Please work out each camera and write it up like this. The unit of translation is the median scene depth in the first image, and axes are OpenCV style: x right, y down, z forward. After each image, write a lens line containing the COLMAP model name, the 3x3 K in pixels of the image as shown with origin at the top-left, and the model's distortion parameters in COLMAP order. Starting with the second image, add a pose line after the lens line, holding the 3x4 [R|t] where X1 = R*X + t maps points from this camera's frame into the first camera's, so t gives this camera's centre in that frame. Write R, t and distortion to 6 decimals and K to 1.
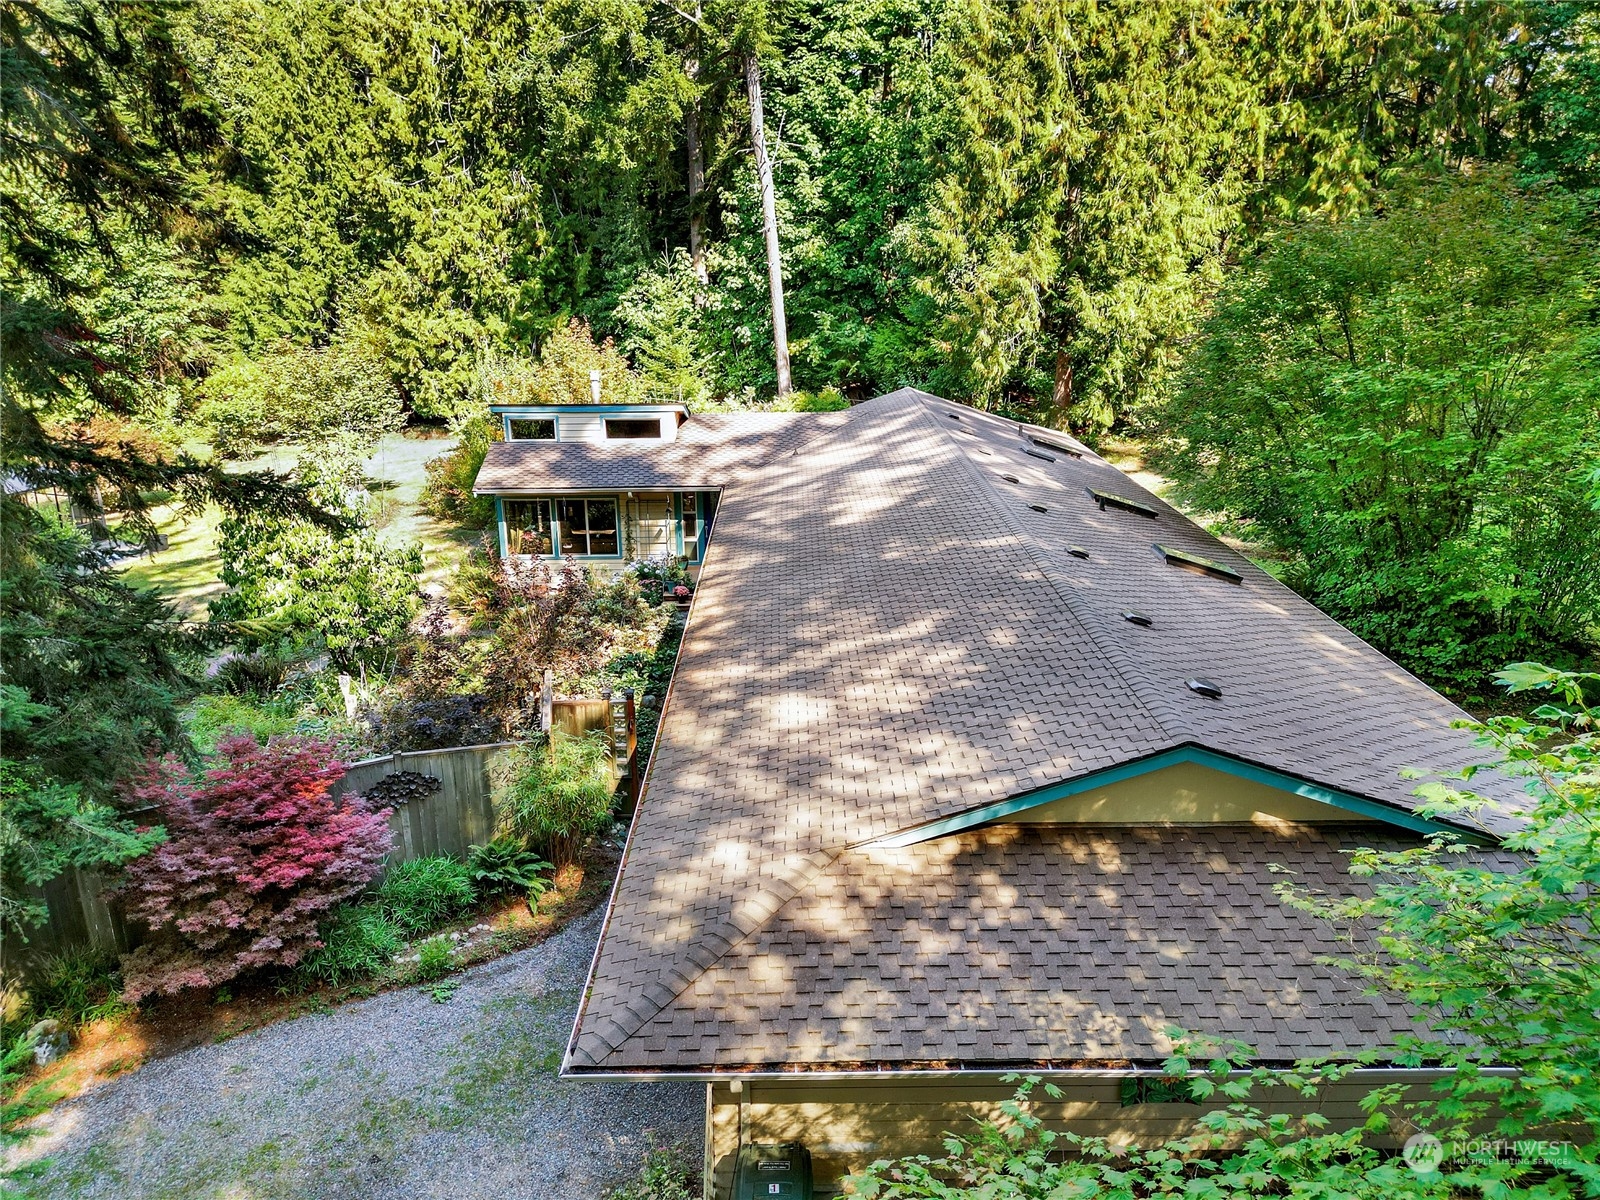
lens RADIAL K [[1143.1, 0, 799.8], [0, 1143.1, 601.0], [0, 0, 1]] dist [0.058648, -0.037413]
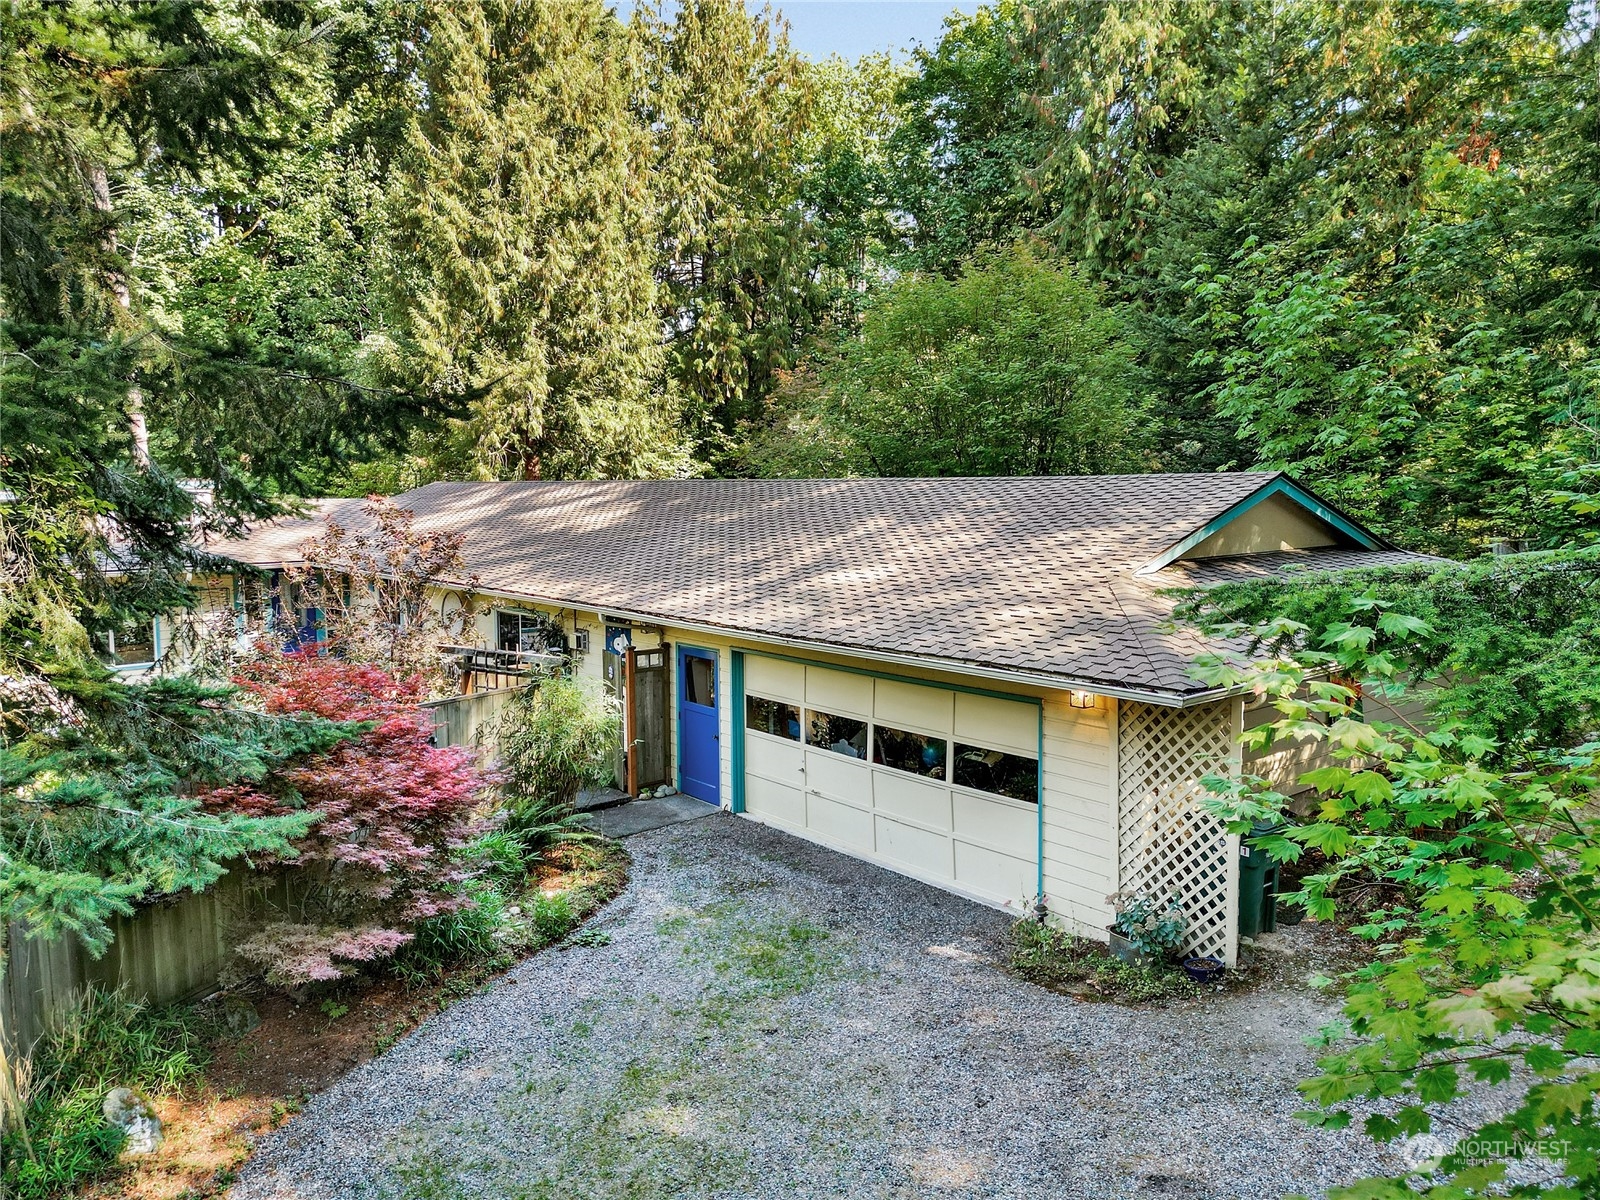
lens RADIAL K [[1143.1, 0, 799.1], [0, 1143.1, 599.9], [0, 0, 1]] dist [0.058648, -0.037413]
pose [[0.768021, -0.060792, 0.637533, -0.290734], [0.195264, 0.970313, -0.142706, 0.105418], [-0.609931, 0.234089, 0.757091, 0.105317]]
